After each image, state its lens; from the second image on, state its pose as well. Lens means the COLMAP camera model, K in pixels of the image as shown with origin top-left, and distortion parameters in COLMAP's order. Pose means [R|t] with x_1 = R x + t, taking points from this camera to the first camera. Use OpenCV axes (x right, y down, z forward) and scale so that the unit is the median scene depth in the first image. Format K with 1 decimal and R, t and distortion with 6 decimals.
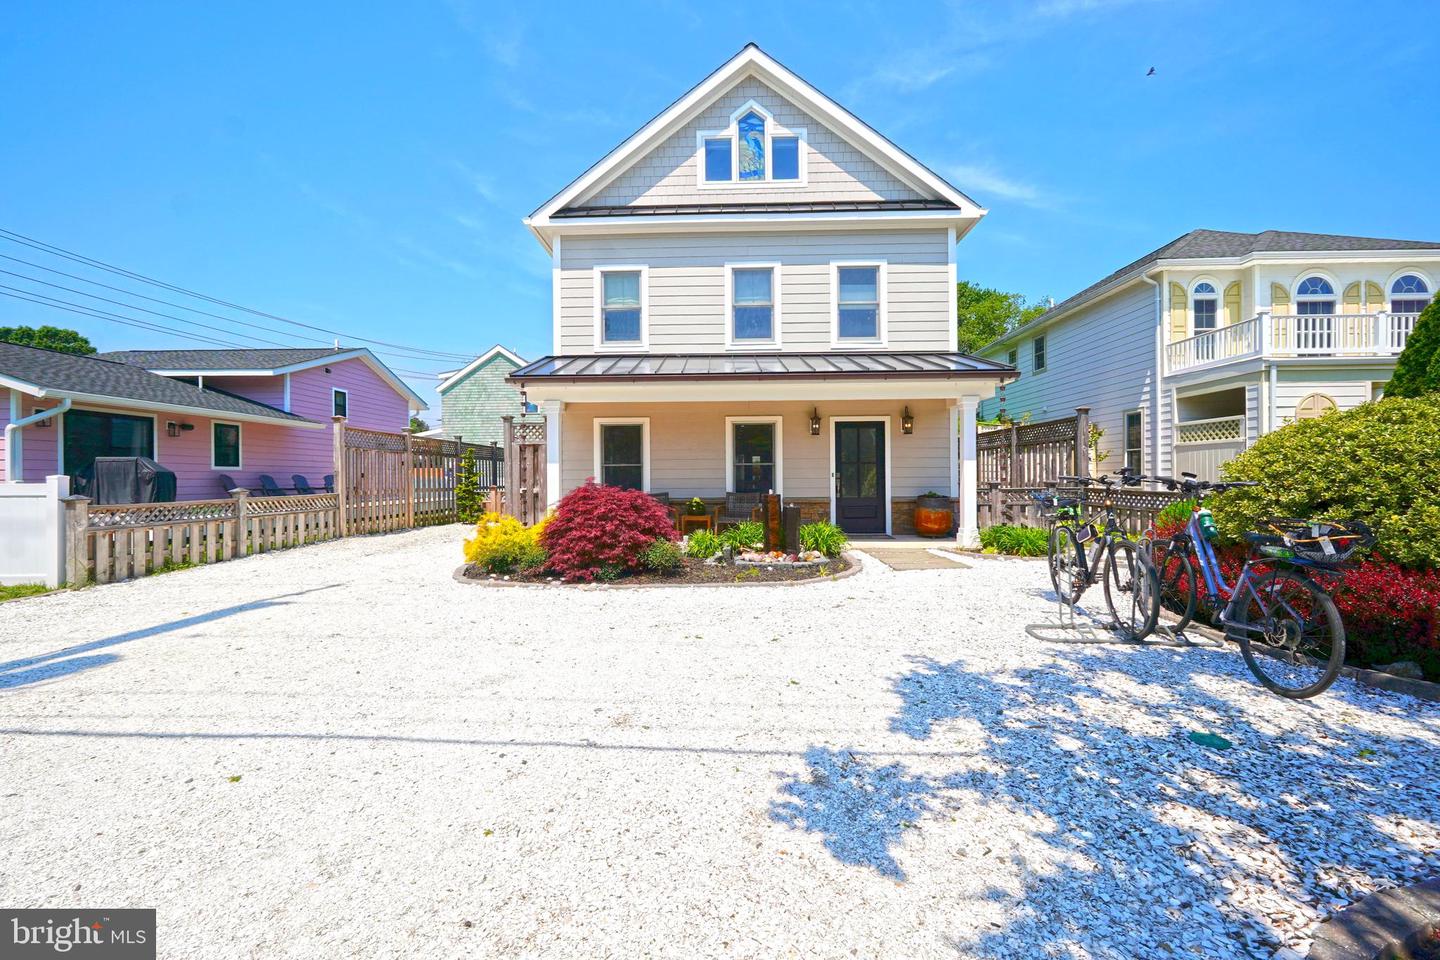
lens RADIAL K [[606.5, 0, 705.8], [0, 606.5, 477.3], [0, 0, 1]] dist [-0.014178, 0.007621]
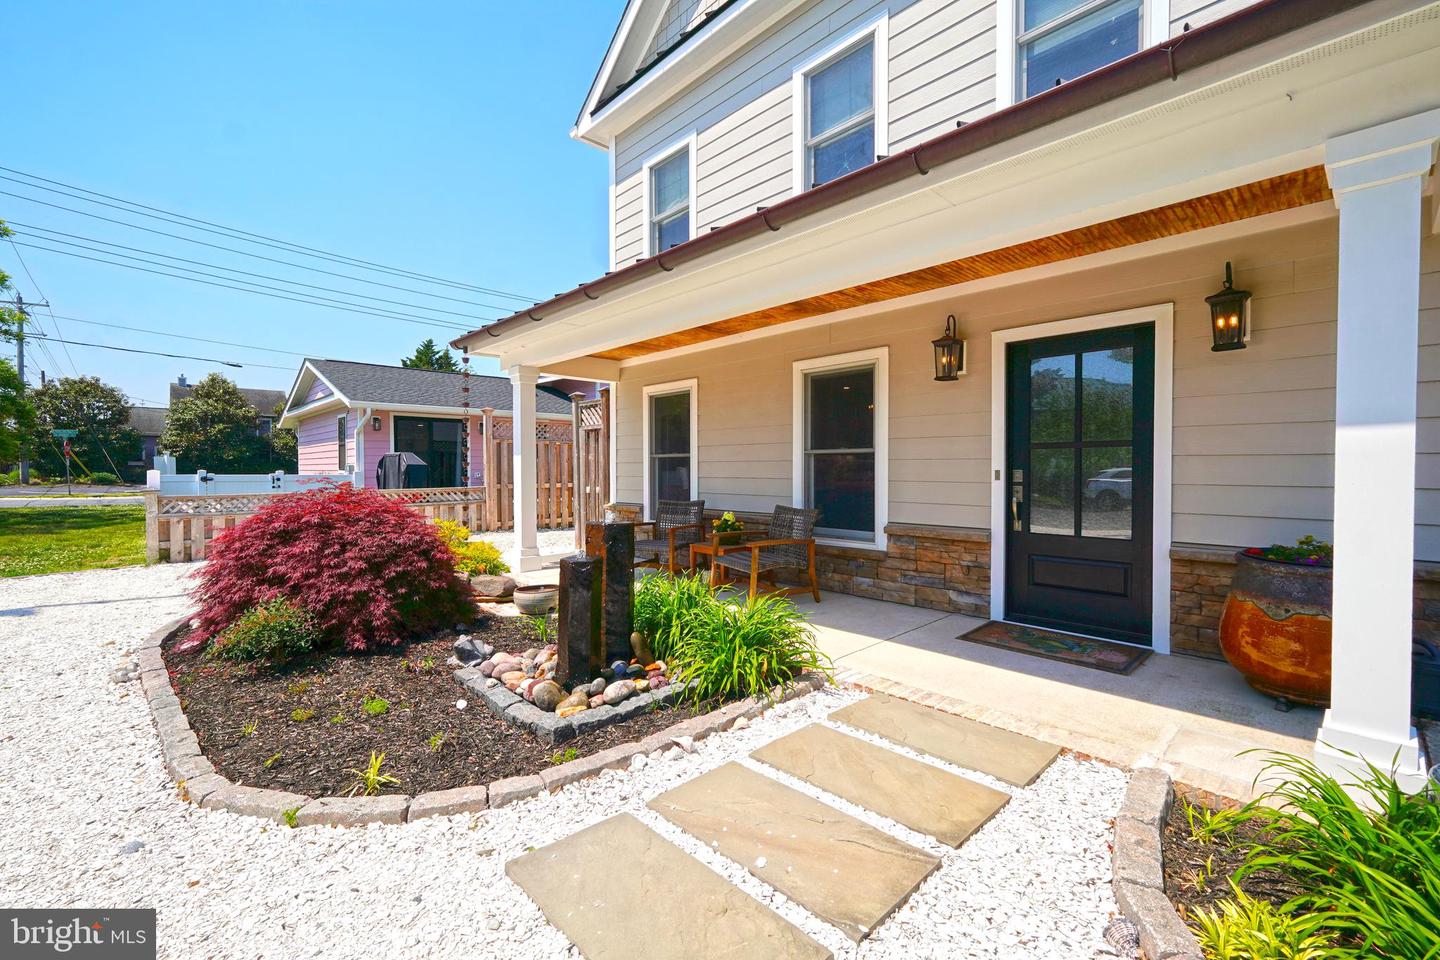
lens RADIAL K [[606.5, 0, 705.8], [0, 606.5, 477.3], [0, 0, 1]] dist [-0.014178, 0.007621]
pose [[0.704795, 0.016891, -0.709210, 0.357342], [-0.001316, 0.999746, 0.022502, -0.011508], [0.709409, -0.014926, 0.704639, 0.571890]]
